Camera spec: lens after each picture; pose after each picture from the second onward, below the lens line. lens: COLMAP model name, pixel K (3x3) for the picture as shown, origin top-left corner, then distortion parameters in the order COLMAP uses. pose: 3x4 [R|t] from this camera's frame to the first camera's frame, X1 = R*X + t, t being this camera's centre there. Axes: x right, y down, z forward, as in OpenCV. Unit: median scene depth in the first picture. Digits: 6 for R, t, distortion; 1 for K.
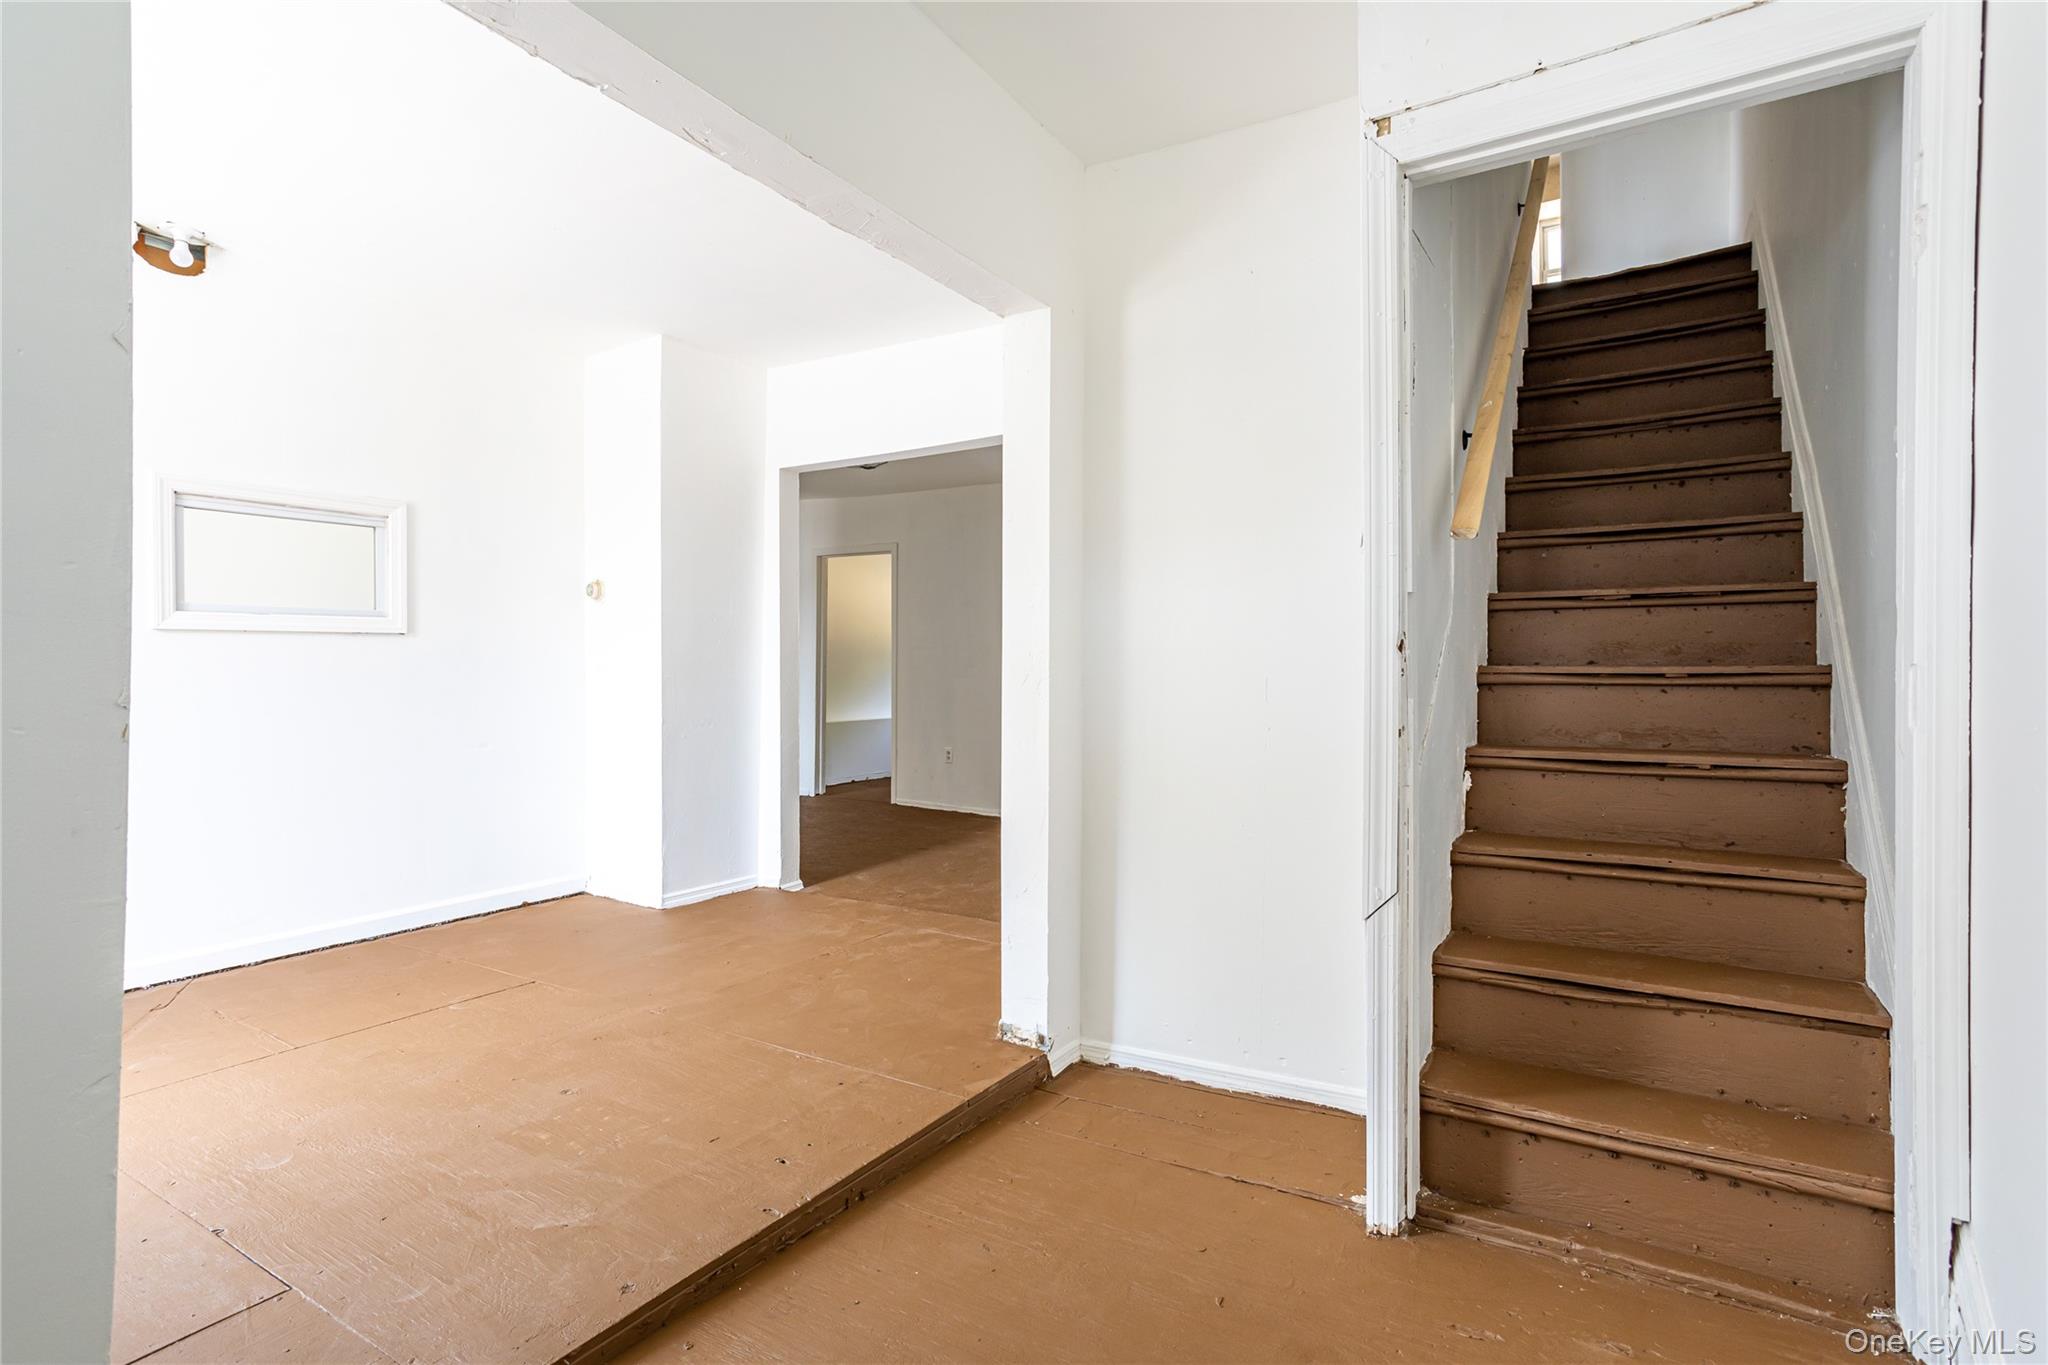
lens RADIAL K [[1004.7, 0, 1037.7], [0, 1004.7, 676.7], [0, 0, 1]] dist [-0.047694, 0.034907]
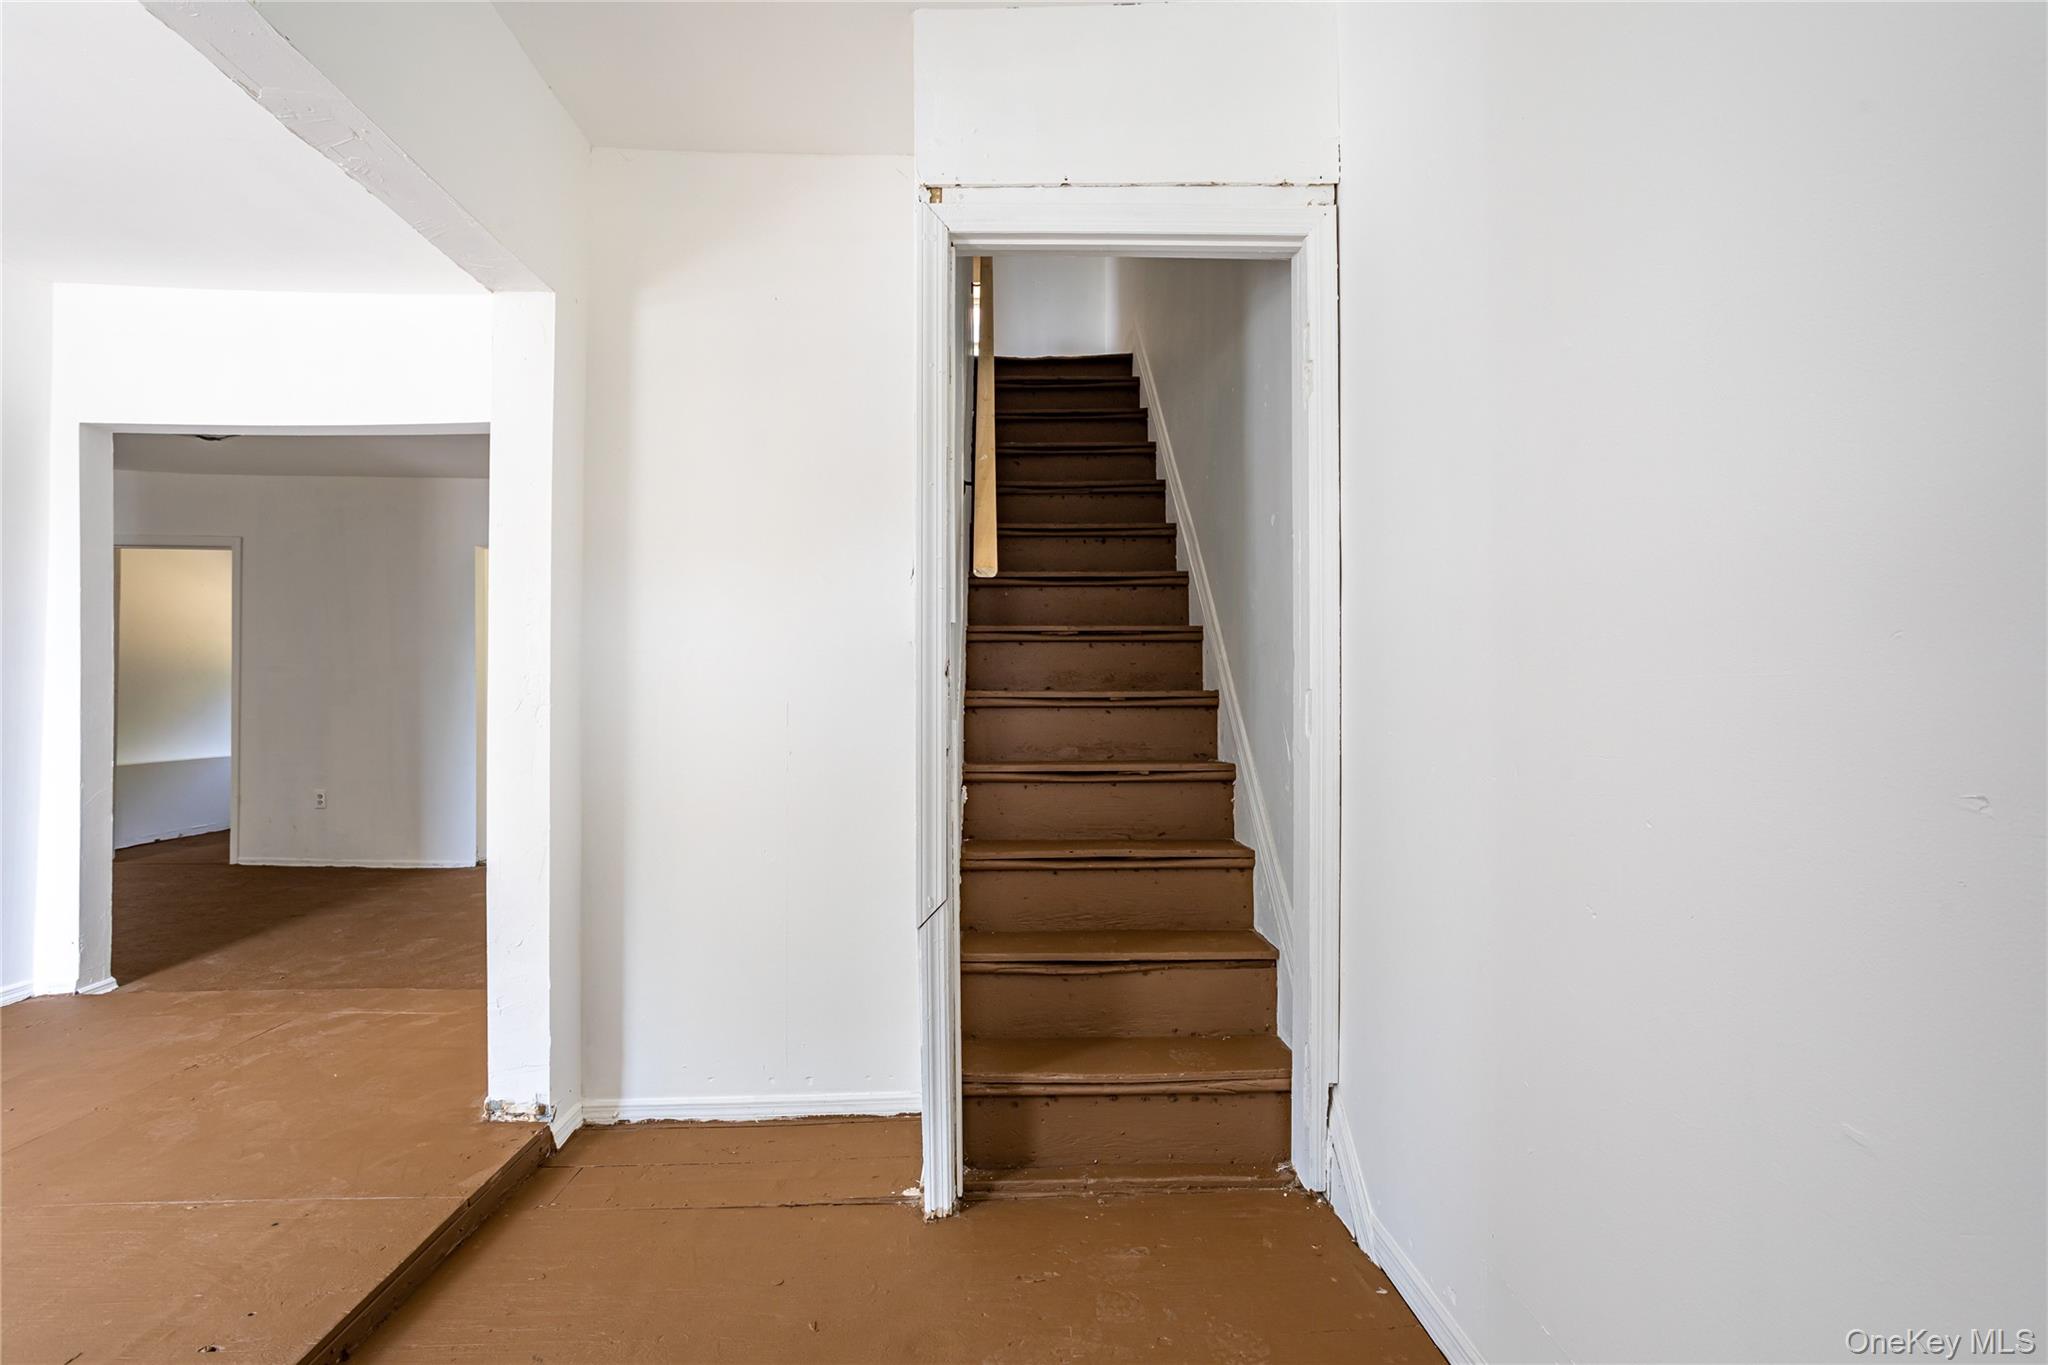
lens RADIAL K [[997.0, 0, 1021.7], [0, 997.0, 692.8], [0, 0, 1]] dist [-0.053418, 0.037220]
pose [[0.842295, -0.000041, 0.539017, -0.111297], [0.004942, 0.999959, -0.007647, 0.000046], [-0.538994, 0.009105, 0.842260, 0.030838]]
